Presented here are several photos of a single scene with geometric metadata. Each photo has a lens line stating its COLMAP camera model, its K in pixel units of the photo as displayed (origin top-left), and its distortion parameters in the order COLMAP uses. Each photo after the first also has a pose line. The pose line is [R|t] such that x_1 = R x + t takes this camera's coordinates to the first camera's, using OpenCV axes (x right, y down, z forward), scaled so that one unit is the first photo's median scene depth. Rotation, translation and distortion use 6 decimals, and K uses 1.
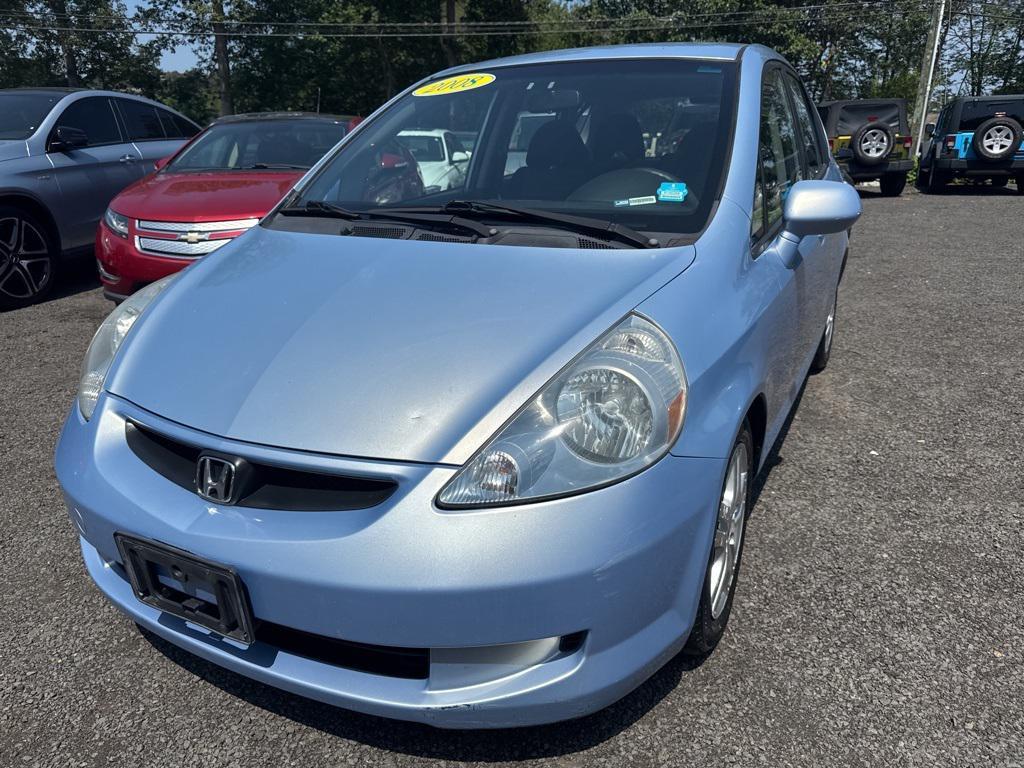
lens RADIAL K [[730.6, 0, 512.3], [0, 730.6, 394.9], [0, 0, 1]] dist [0.020026, -0.024364]
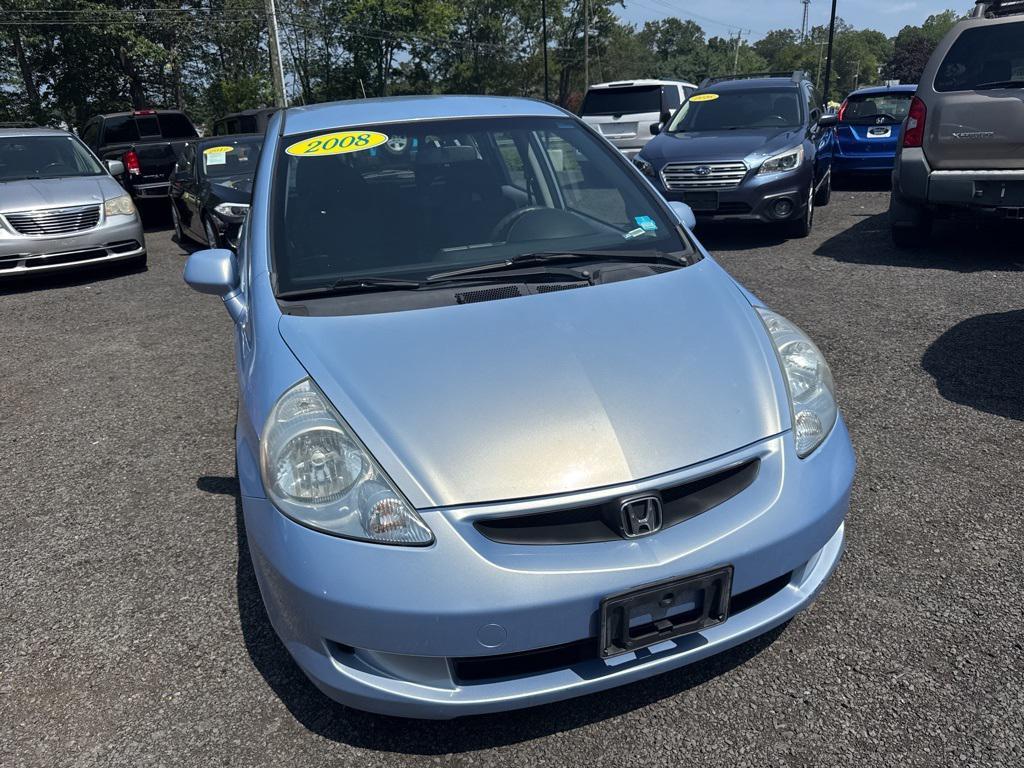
lens RADIAL K [[730.6, 0, 519.1], [0, 730.6, 386.8], [0, 0, 1]] dist [0.020026, -0.024364]
pose [[0.682364, -0.280776, 0.674940, -0.881612], [0.286132, 0.952215, 0.106843, -0.183839], [-0.672687, 0.120216, 0.730096, 0.179111]]
